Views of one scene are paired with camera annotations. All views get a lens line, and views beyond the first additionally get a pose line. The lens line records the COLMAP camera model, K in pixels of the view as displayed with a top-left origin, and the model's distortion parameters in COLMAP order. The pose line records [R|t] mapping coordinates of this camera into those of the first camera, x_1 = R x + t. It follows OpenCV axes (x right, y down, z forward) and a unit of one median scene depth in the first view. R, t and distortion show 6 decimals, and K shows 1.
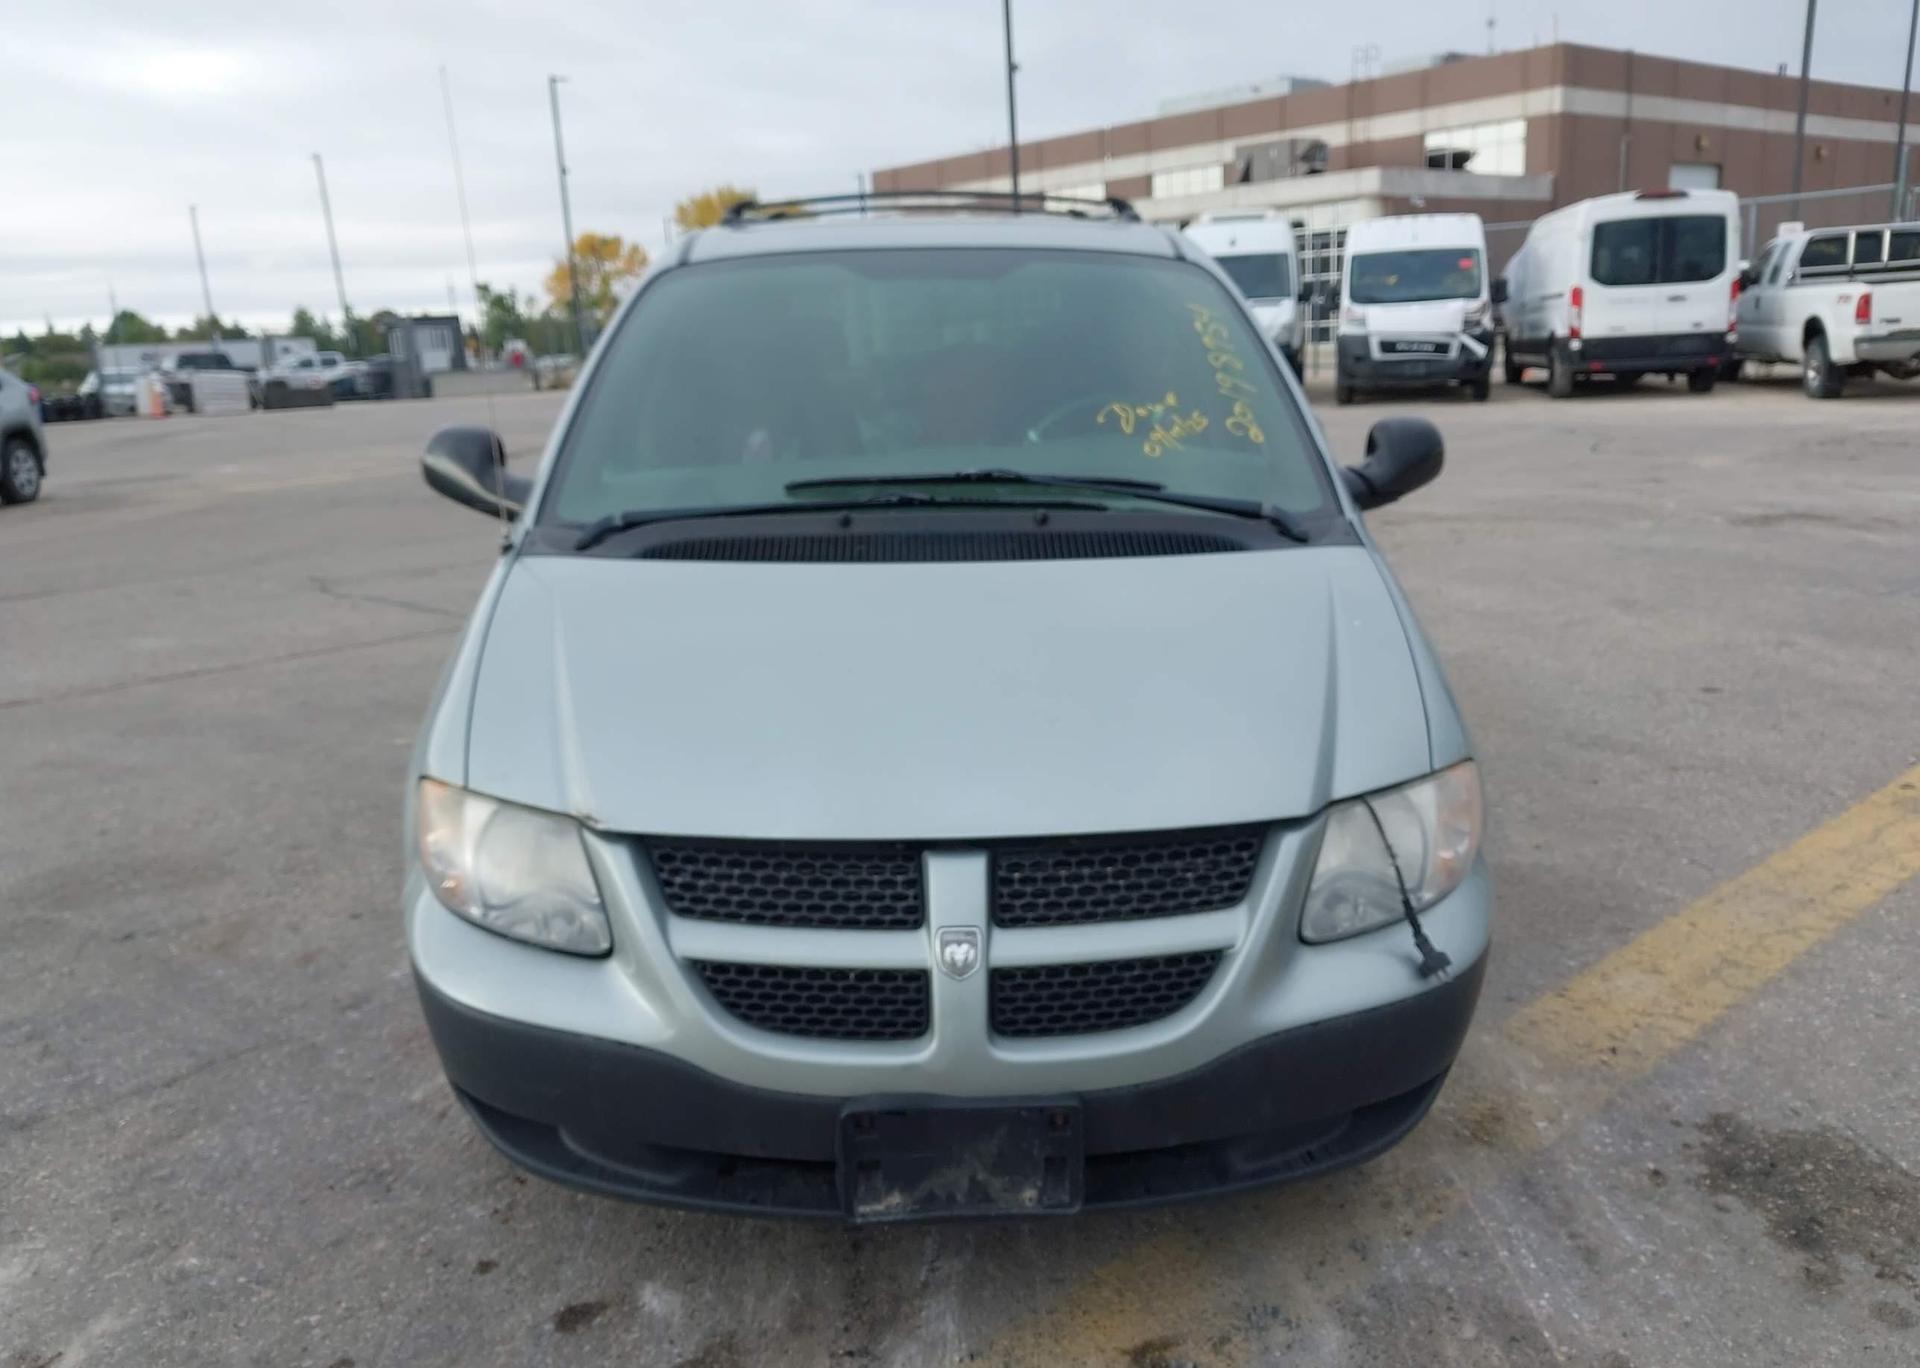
lens RADIAL K [[1528.7, 0, 950.2], [0, 1528.7, 702.8], [0, 0, 1]] dist [0.042790, -0.066369]
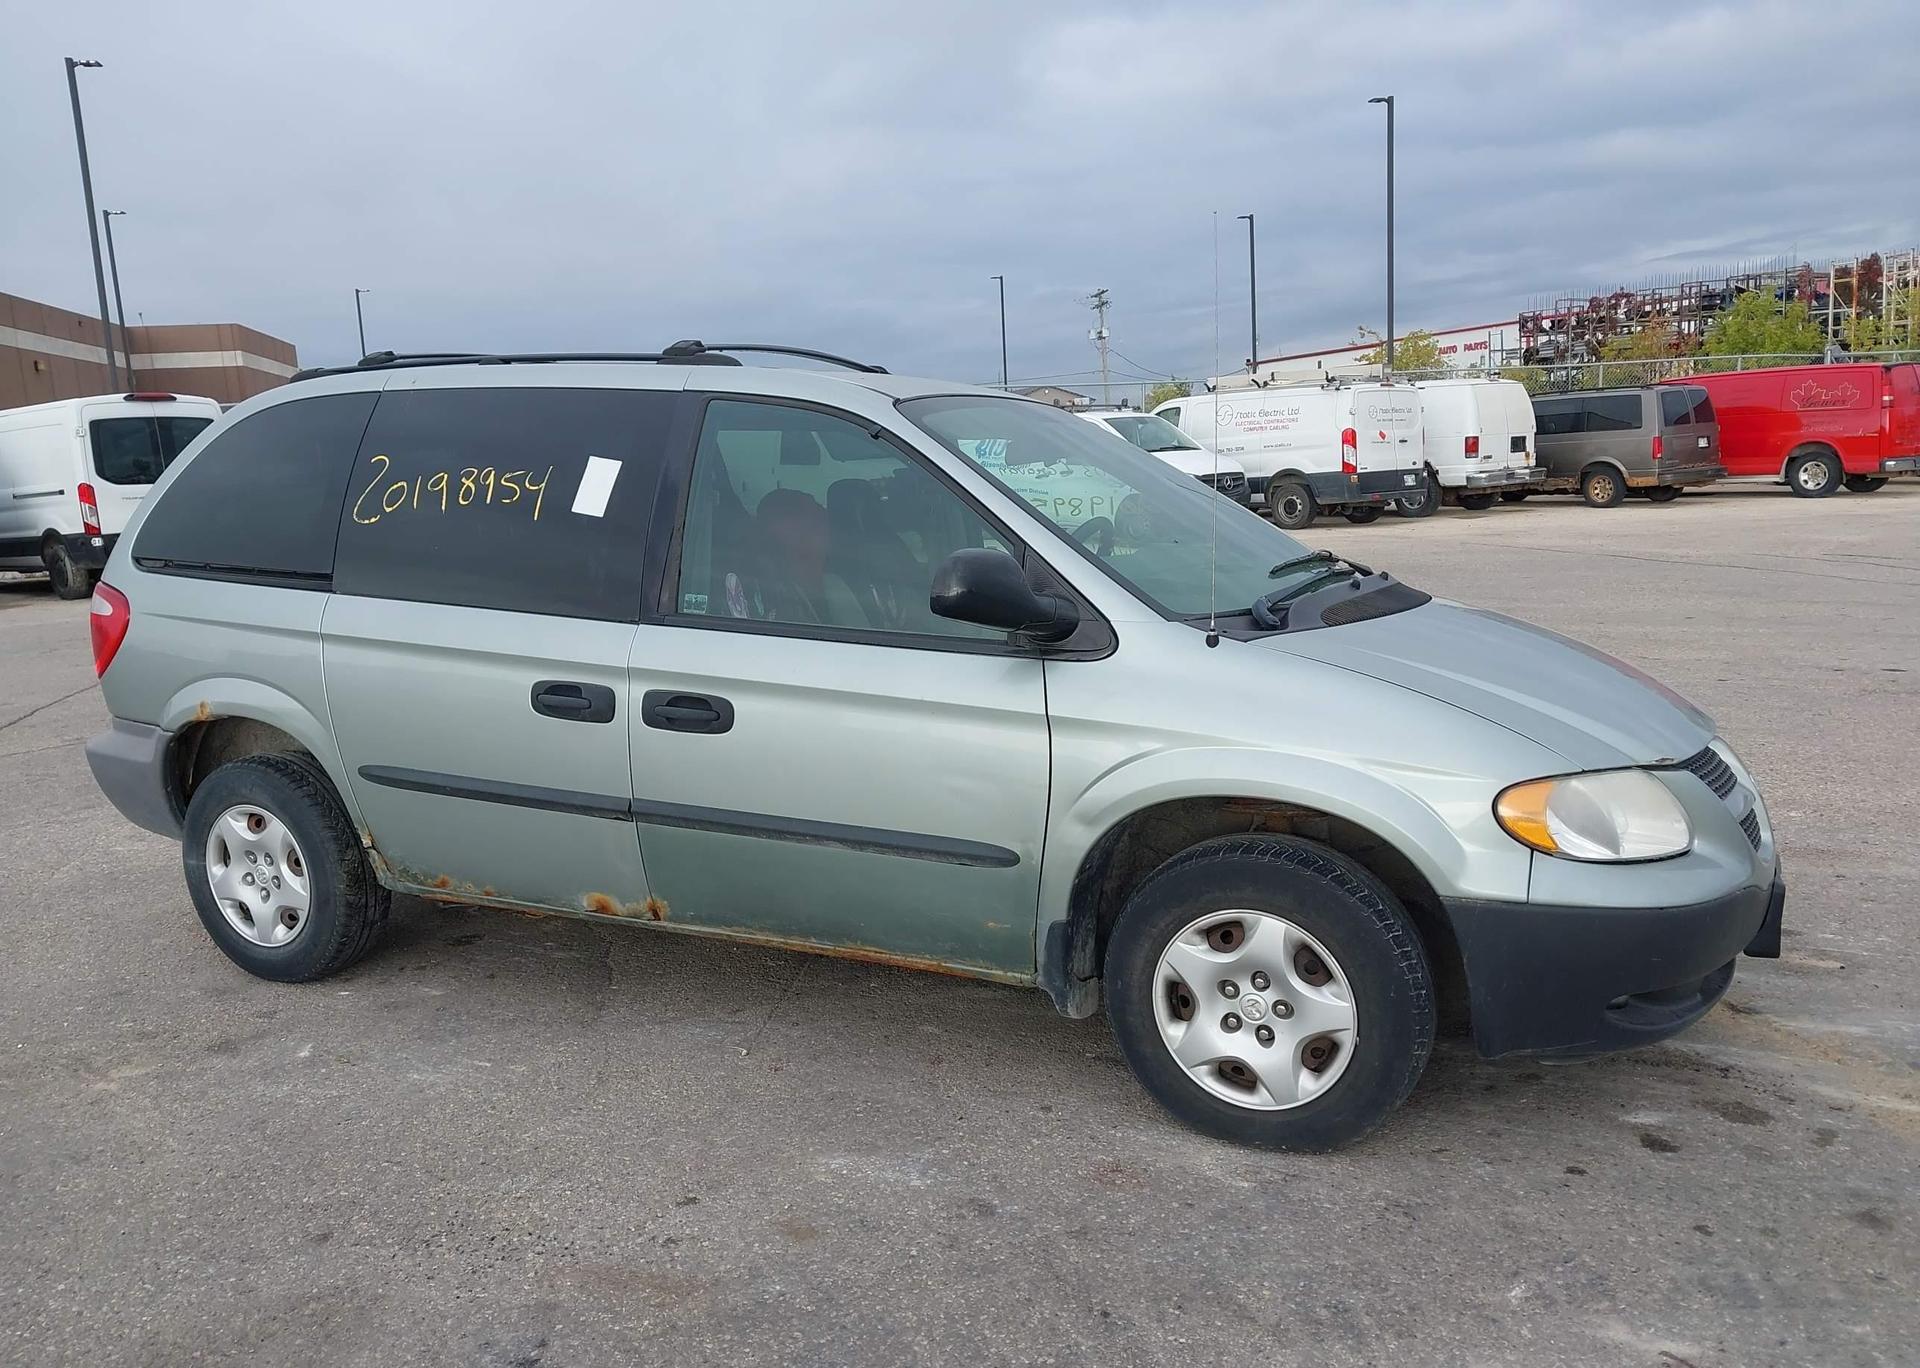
lens RADIAL K [[1528.7, 0, 950.2], [0, 1528.7, 702.8], [0, 0, 1]] dist [0.042790, -0.066369]
pose [[0.454203, -0.121723, 0.882543, -0.213749], [0.238527, 0.971072, 0.011175, -0.017844], [-0.858373, 0.205435, 0.470098, 0.105053]]
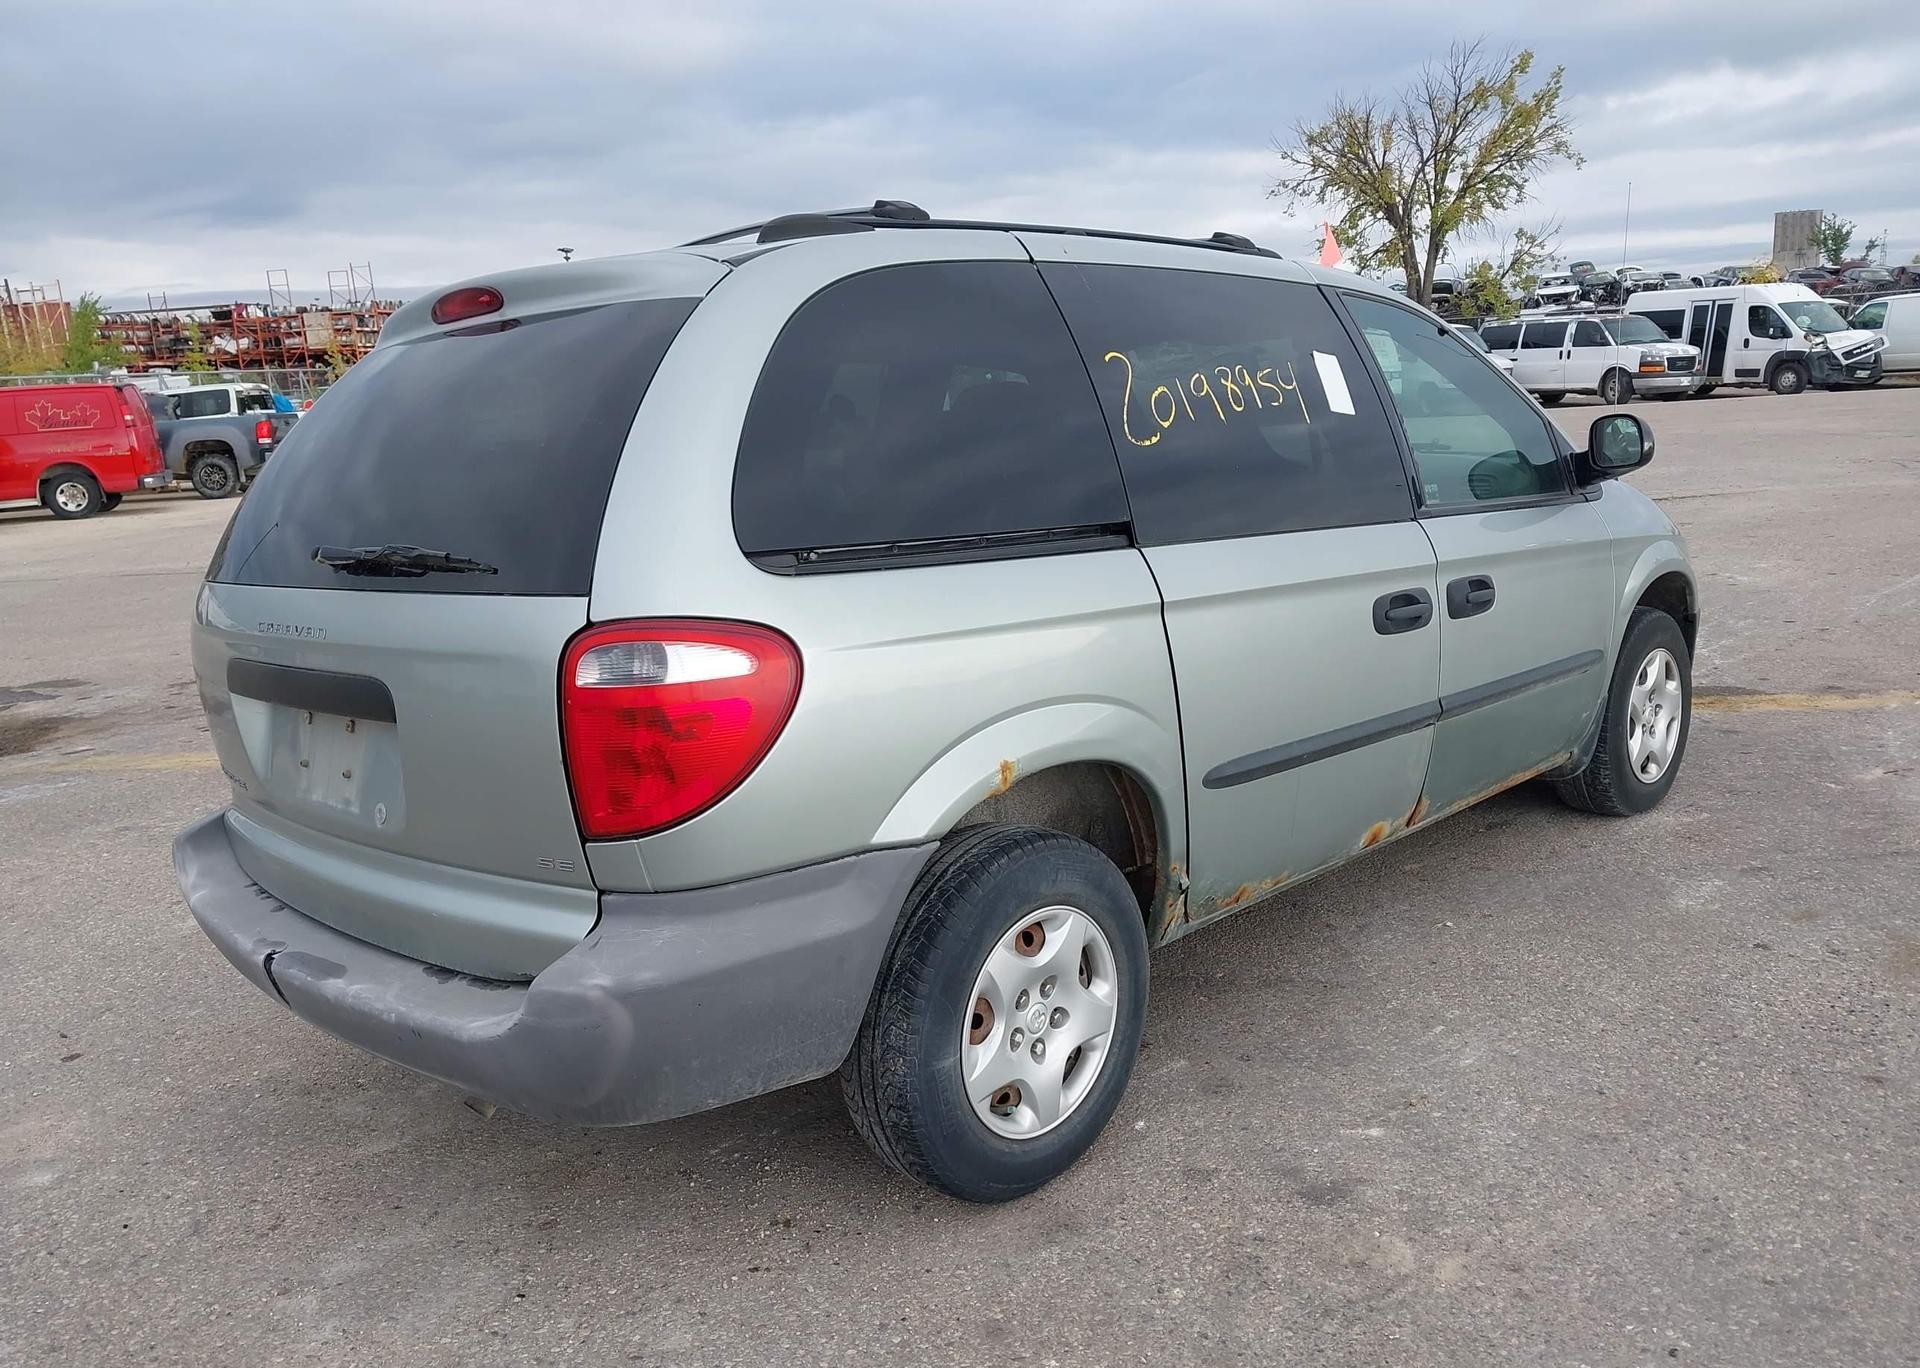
lens RADIAL K [[1528.7, 0, 950.2], [0, 1528.7, 702.8], [0, 0, 1]] dist [0.042790, -0.066369]
pose [[-0.704969, -0.061832, 0.706538, -0.150796], [0.262156, 0.902924, 0.340592, -0.098193], [-0.659009, 0.425329, -0.620324, 0.407736]]
